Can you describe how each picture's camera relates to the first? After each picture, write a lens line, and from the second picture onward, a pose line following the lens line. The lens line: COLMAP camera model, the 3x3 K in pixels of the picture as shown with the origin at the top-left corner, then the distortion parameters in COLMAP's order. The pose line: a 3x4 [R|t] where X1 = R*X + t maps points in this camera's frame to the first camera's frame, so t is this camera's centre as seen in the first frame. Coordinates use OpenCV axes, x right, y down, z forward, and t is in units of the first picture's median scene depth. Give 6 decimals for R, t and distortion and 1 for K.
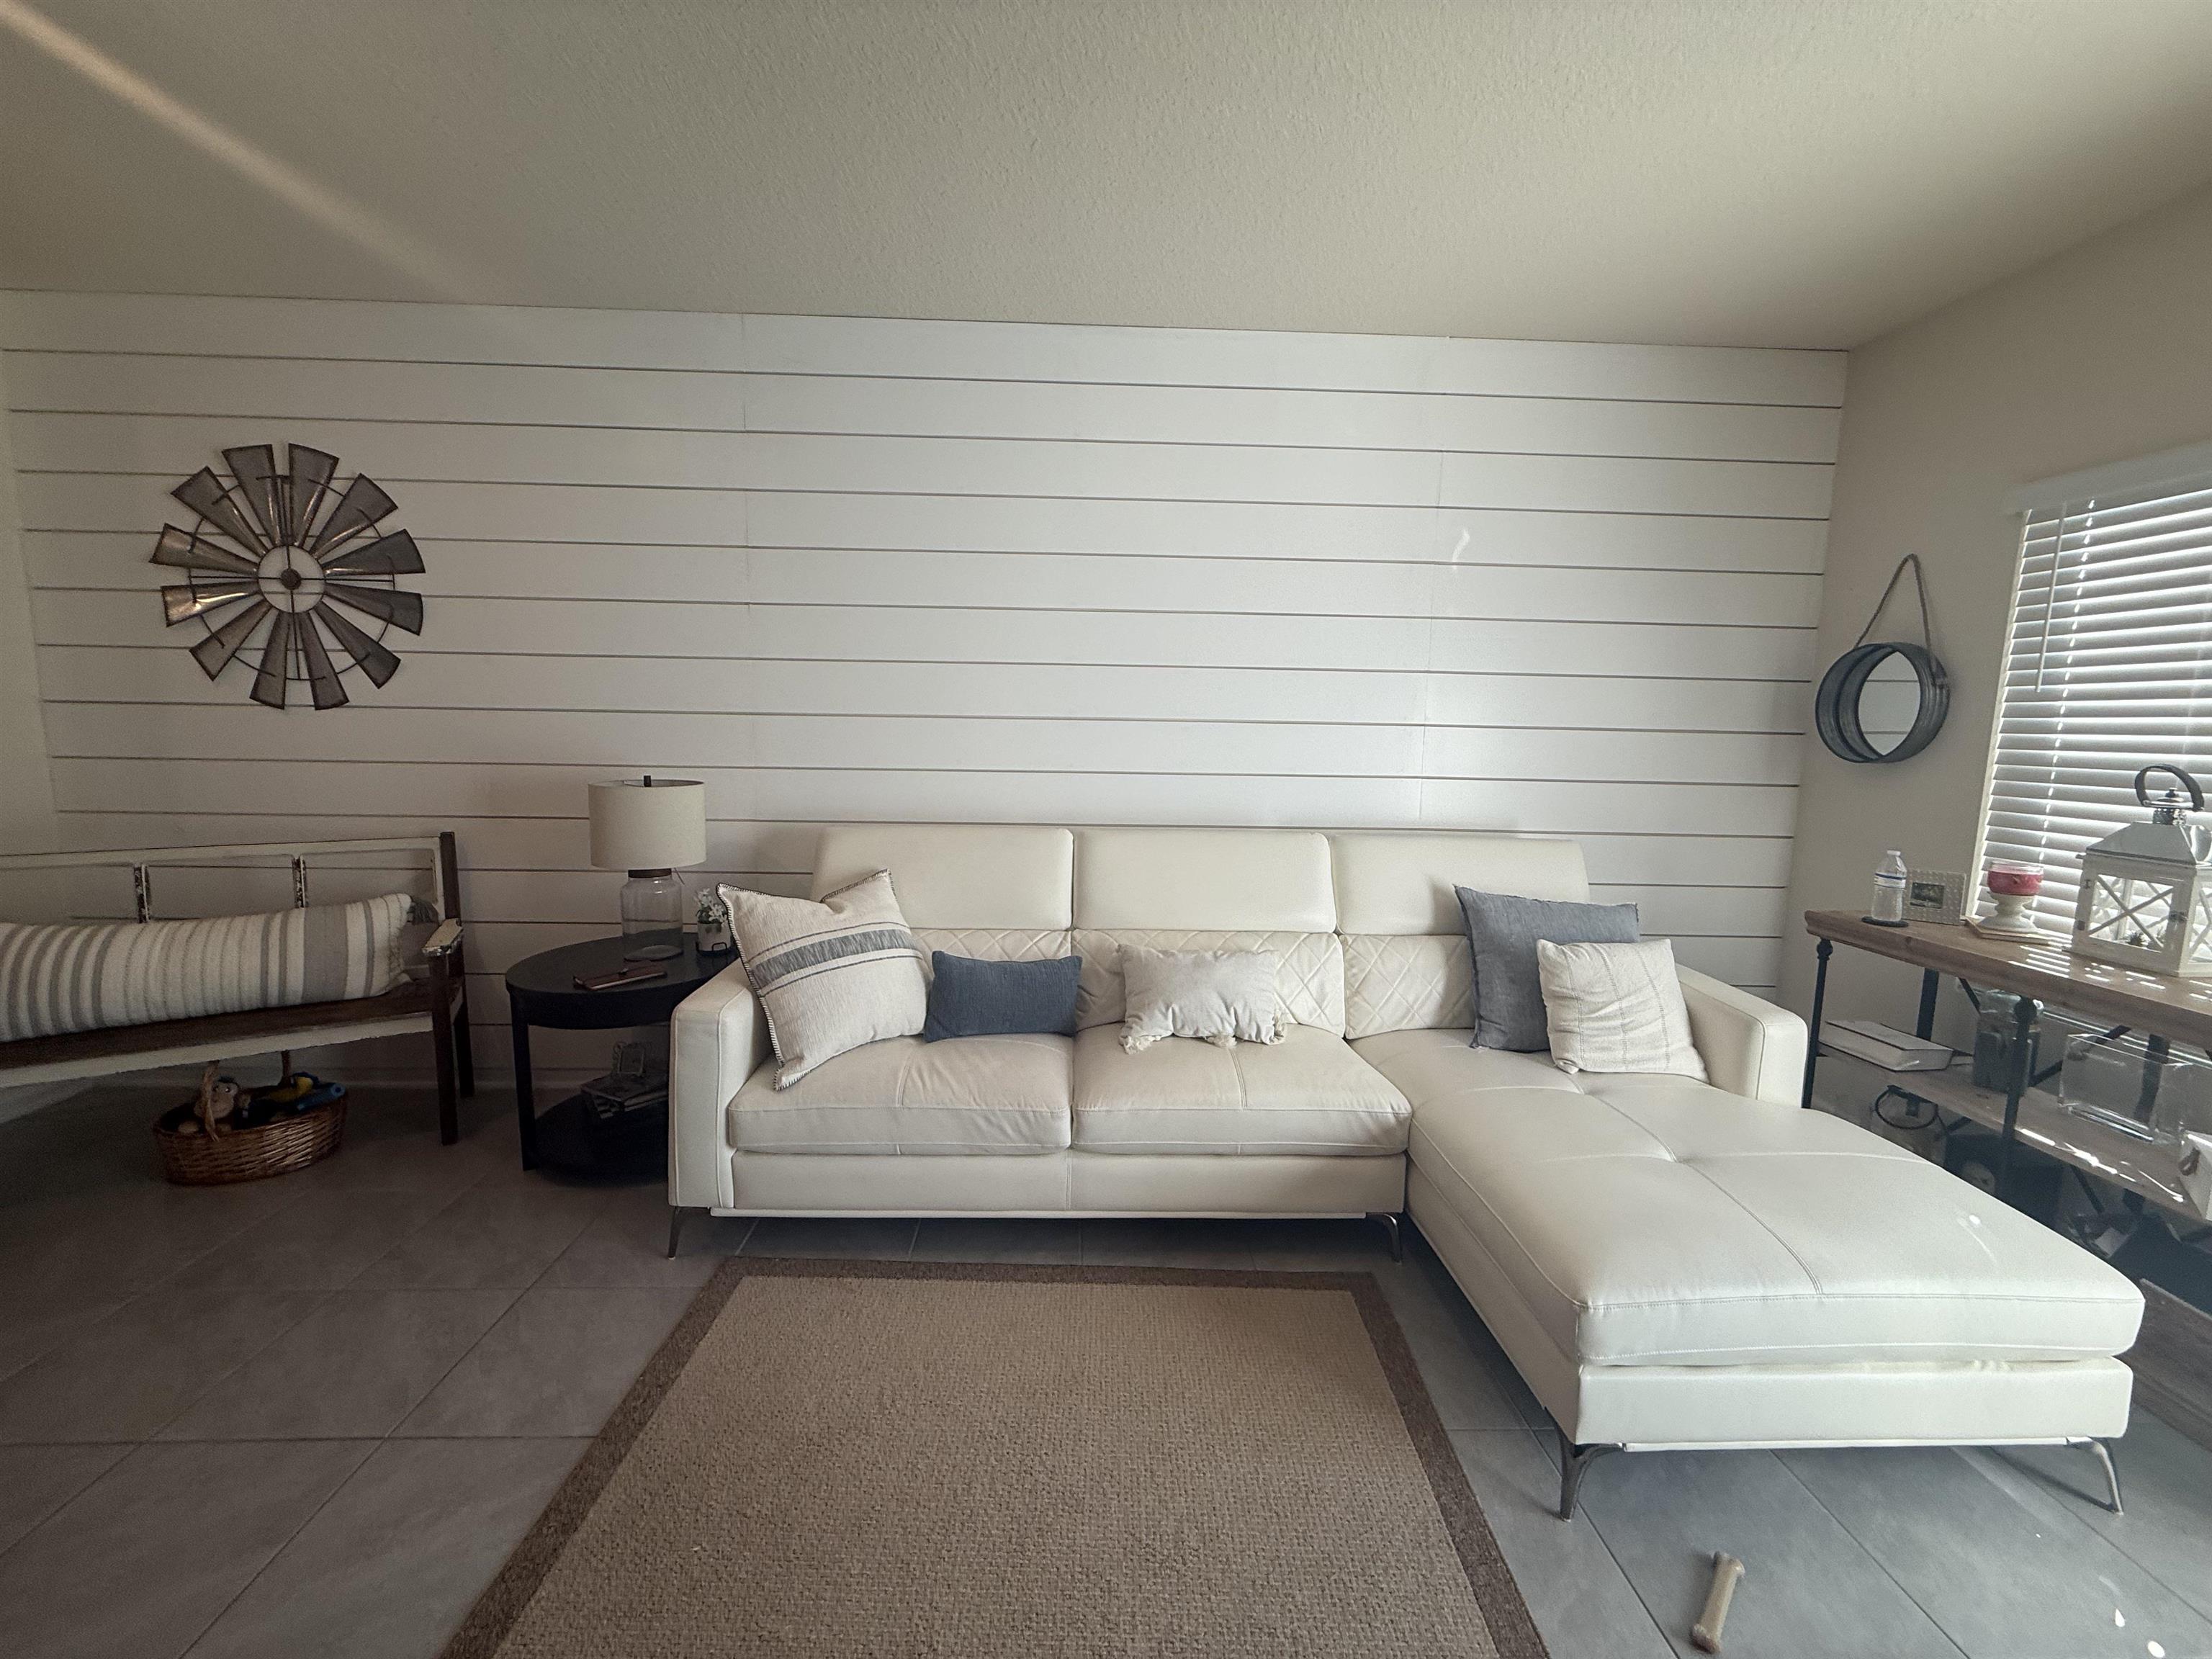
lens RADIAL K [[881.1, 0, 1102.3], [0, 881.1, 821.7], [0, 0, 1]] dist [-0.001094, 0.000089]
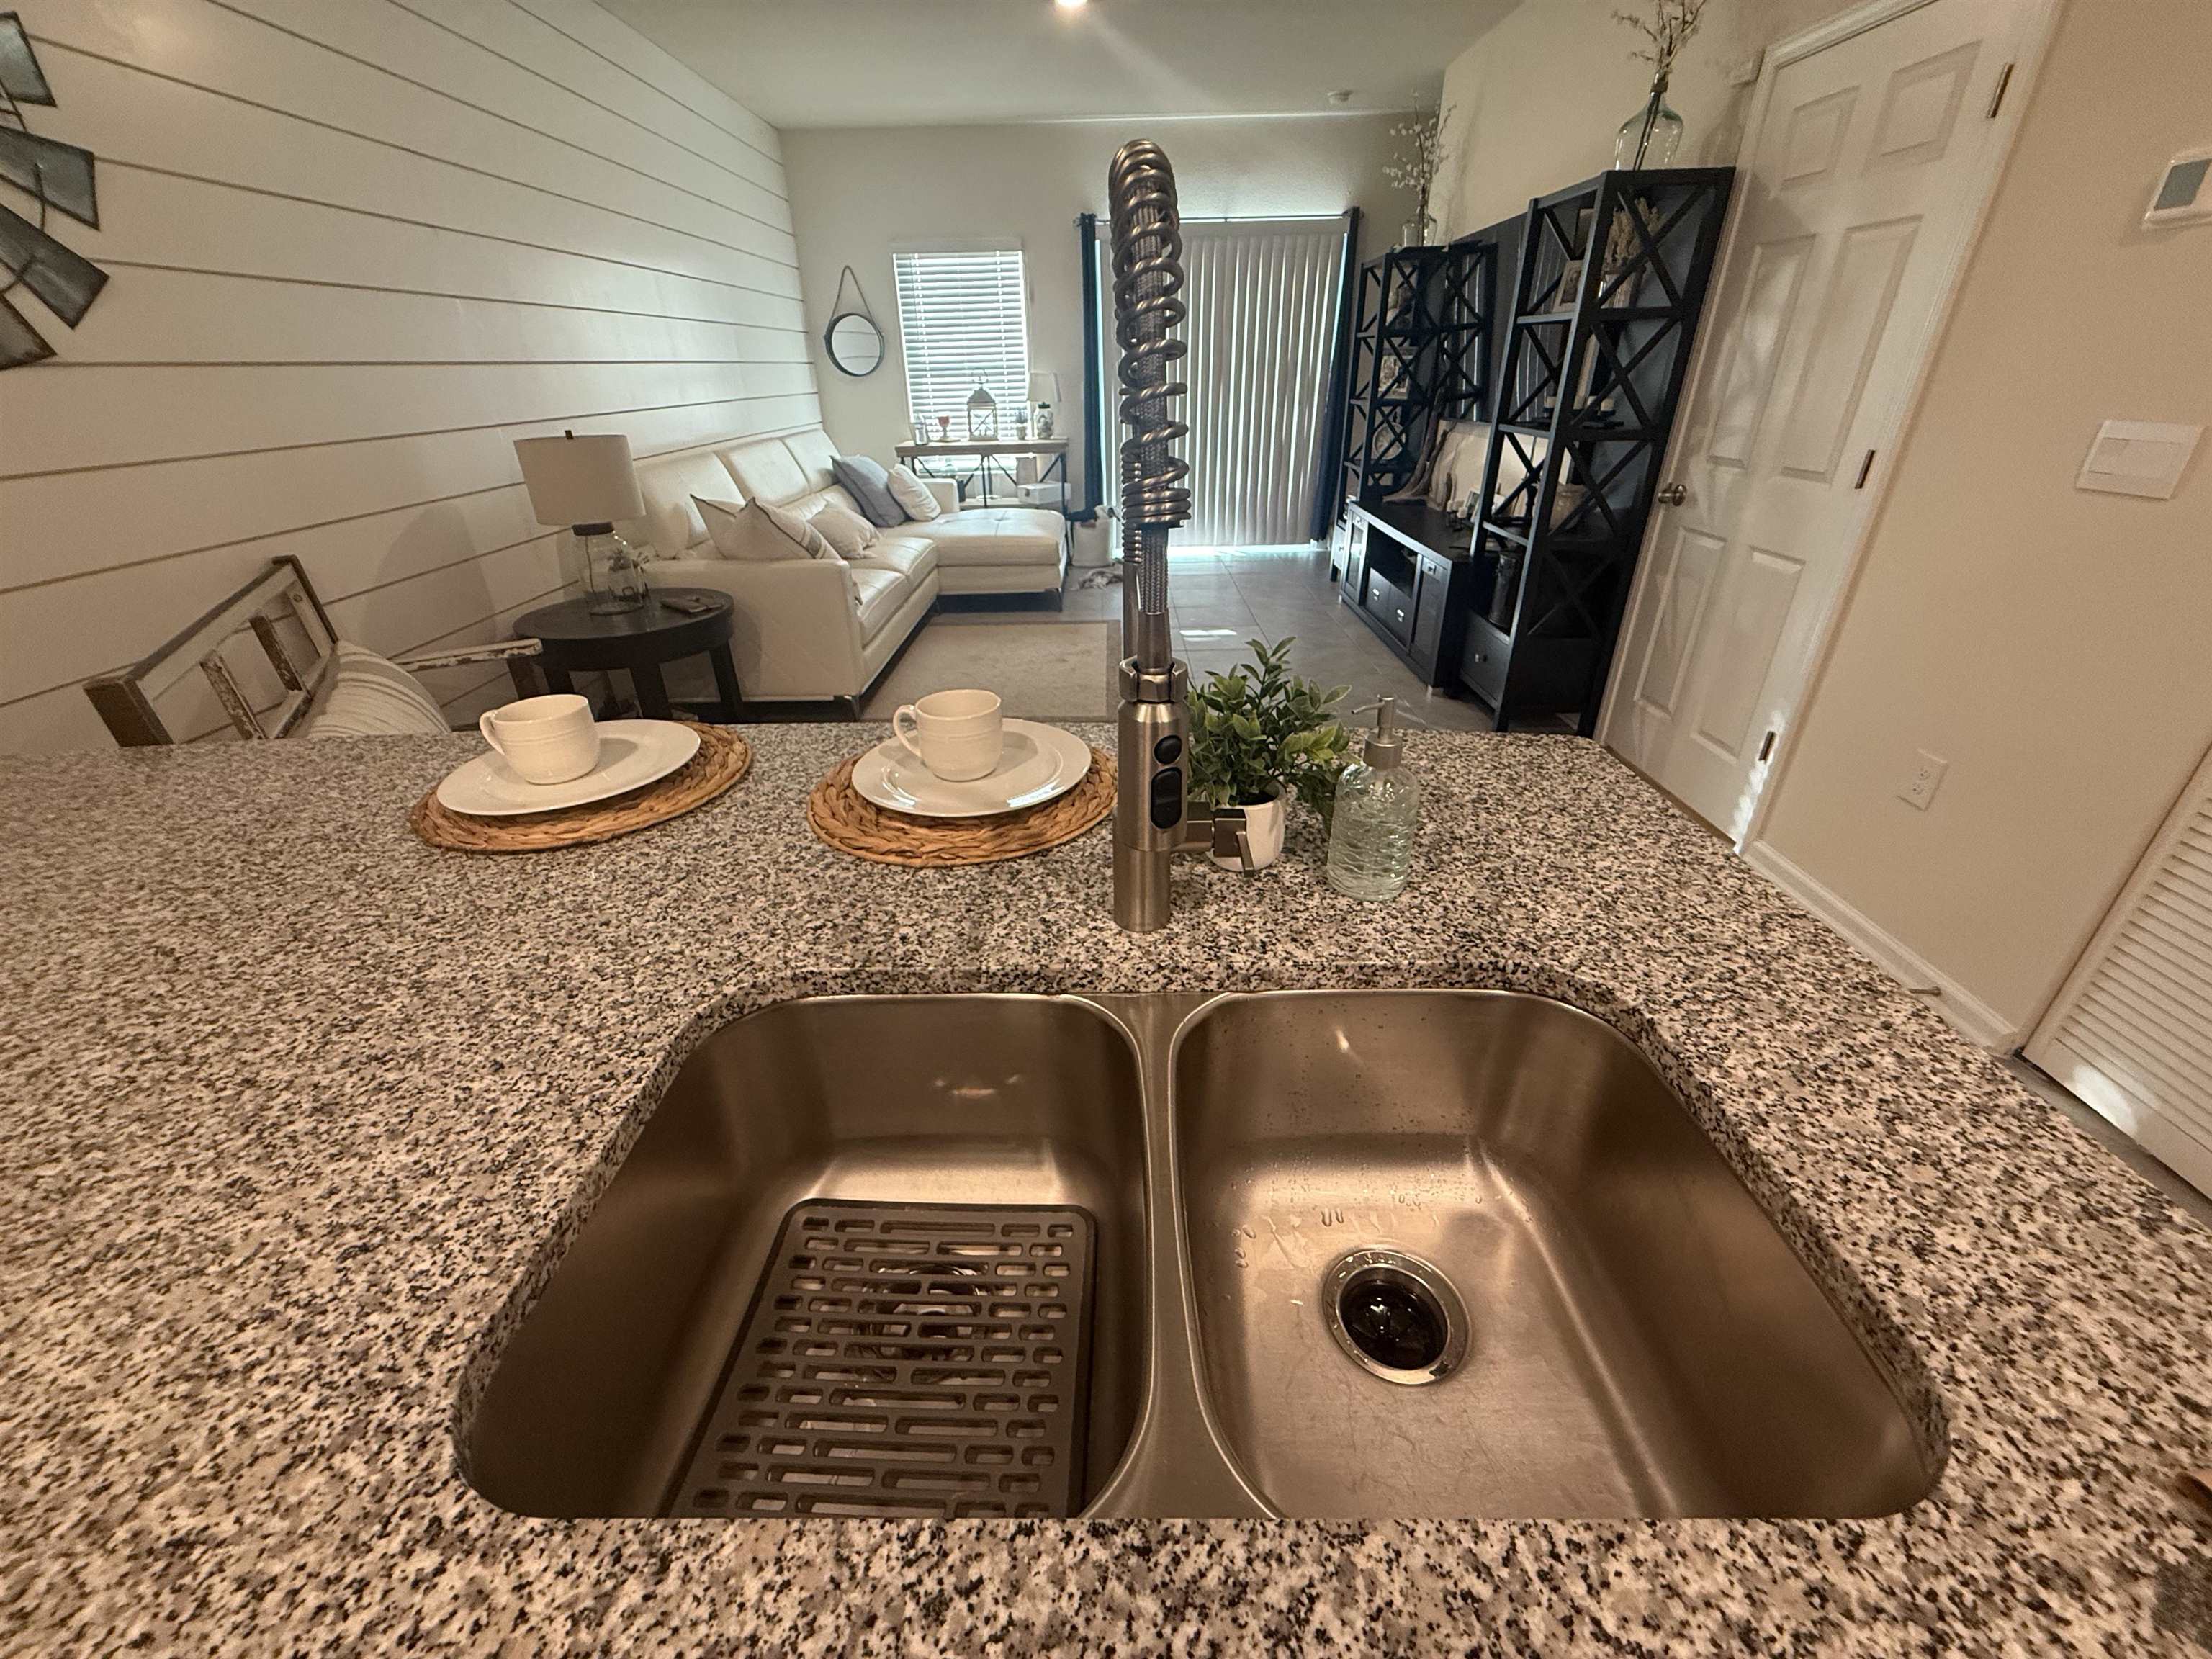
lens RADIAL K [[881.1, 0, 1103.8], [0, 881.1, 828.1], [0, 0, 1]] dist [-0.001094, 0.000089]
pose [[0.041416, -0.486527, 0.872683, -1.501411], [0.141734, 0.867461, 0.476889, -0.046464], [-0.989038, 0.103938, 0.104884, 0.301700]]
